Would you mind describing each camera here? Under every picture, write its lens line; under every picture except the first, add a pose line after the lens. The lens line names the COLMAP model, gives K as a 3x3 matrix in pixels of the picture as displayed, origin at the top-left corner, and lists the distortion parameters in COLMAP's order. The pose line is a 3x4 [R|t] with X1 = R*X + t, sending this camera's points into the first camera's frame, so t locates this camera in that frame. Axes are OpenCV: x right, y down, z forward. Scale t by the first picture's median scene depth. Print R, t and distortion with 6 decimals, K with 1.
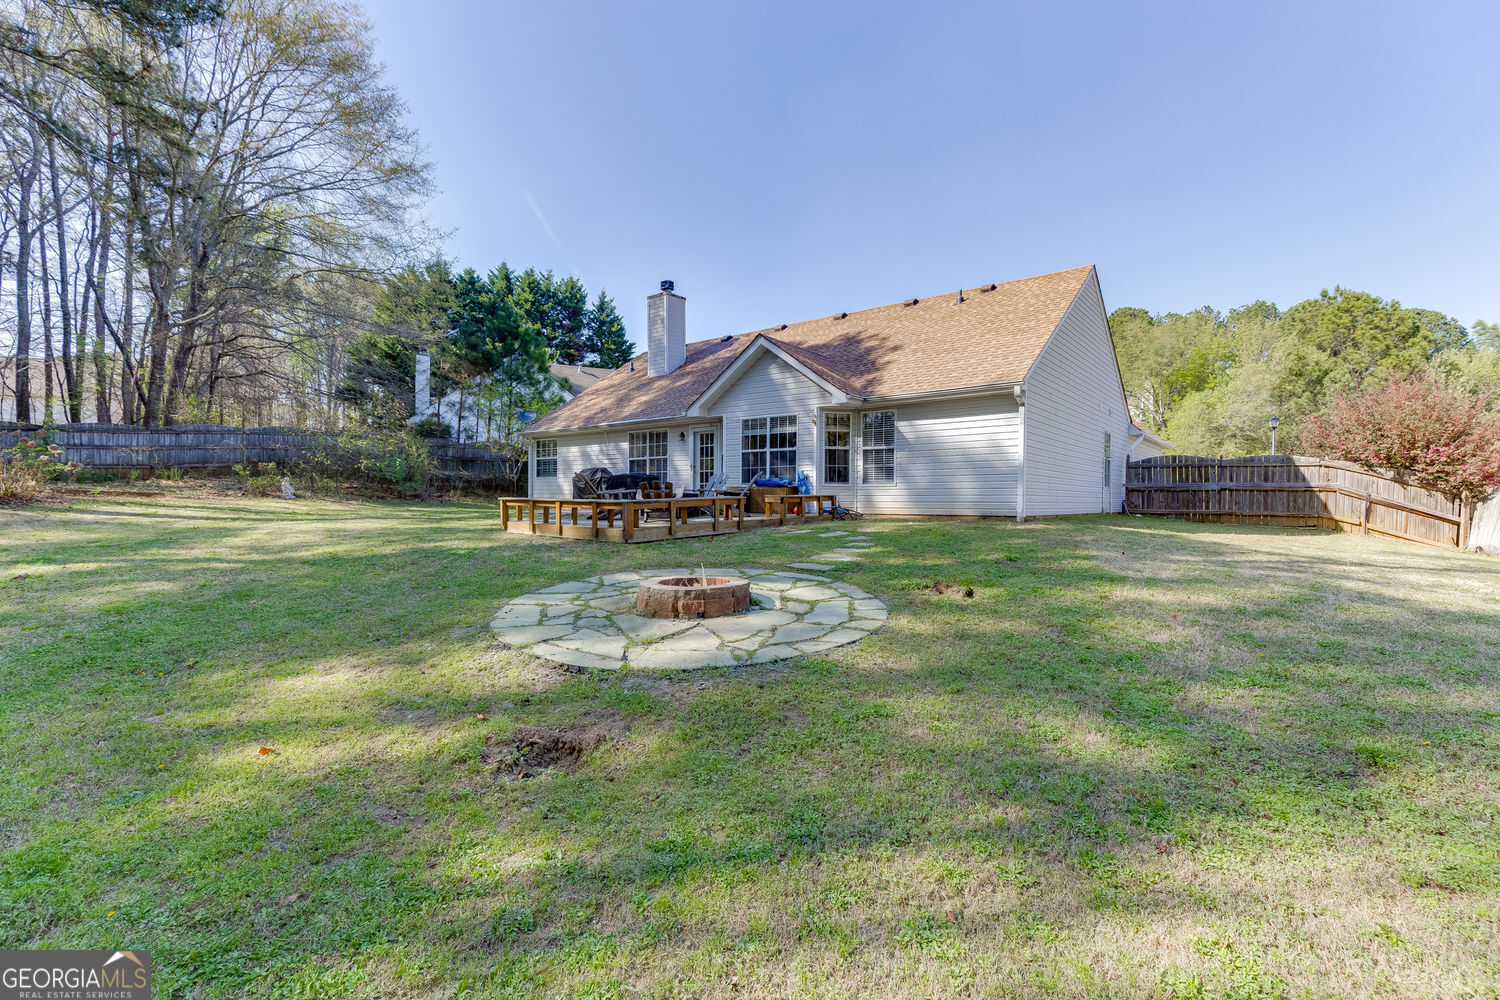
lens RADIAL K [[673.3, 0, 753.8], [0, 673.3, 497.8], [0, 0, 1]] dist [-0.000494, -0.000160]
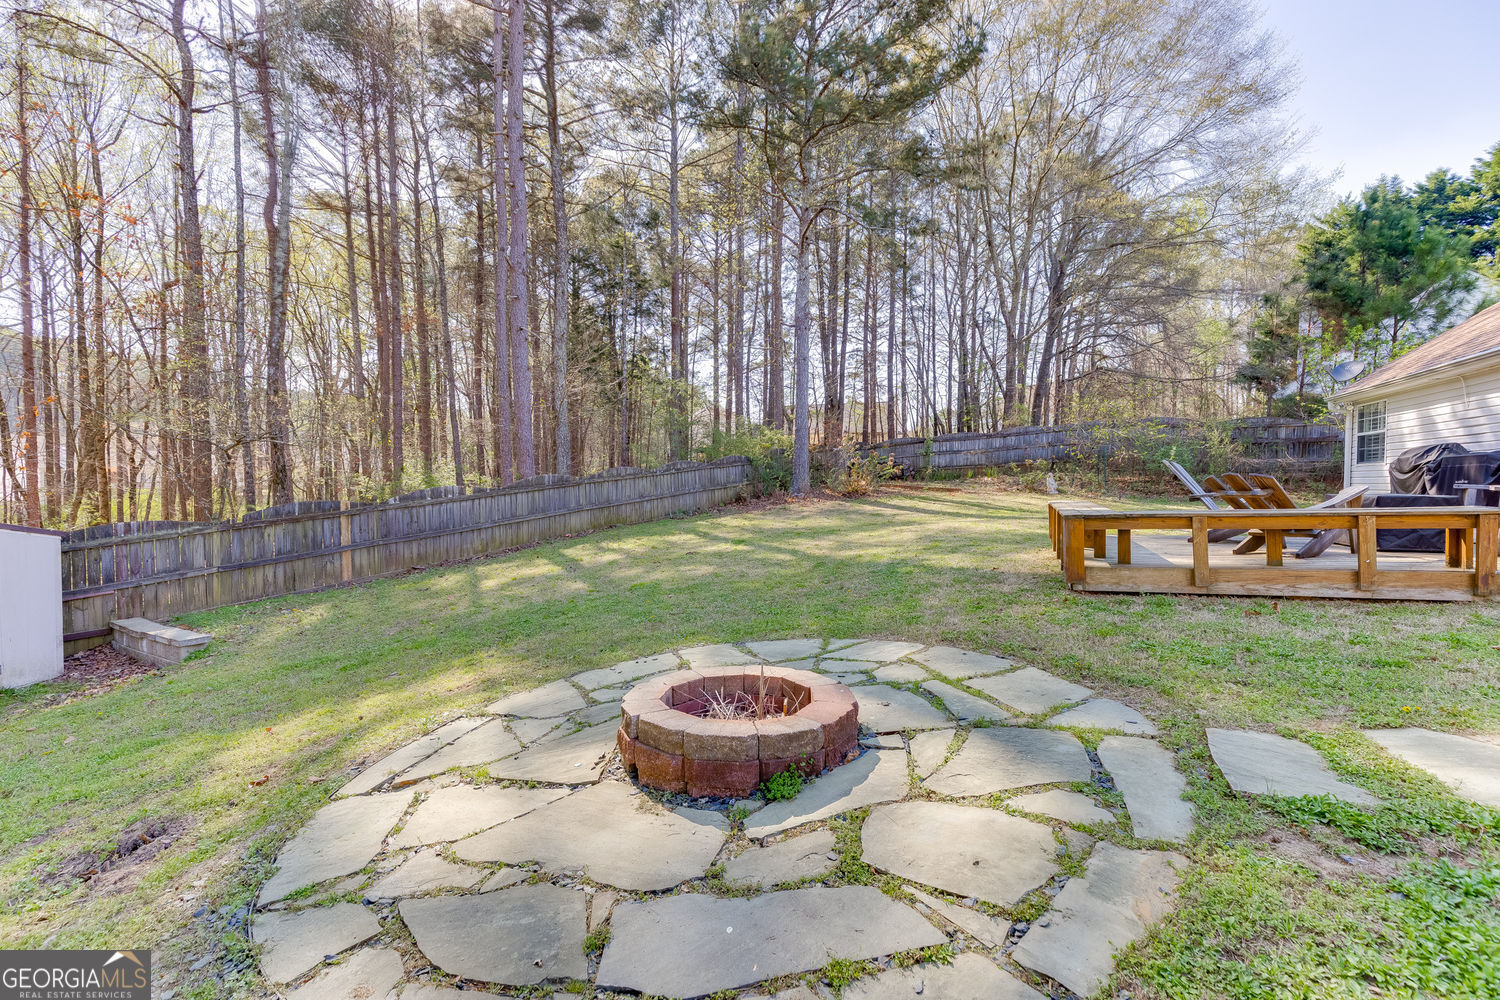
lens RADIAL K [[673.3, 0, 753.8], [0, 673.3, 497.8], [0, 0, 1]] dist [-0.000494, -0.000160]
pose [[0.316569, 0.011616, -0.948498, 0.157259], [0.005118, 0.999890, 0.013954, -0.012622], [0.948556, -0.009271, 0.316475, 0.335037]]
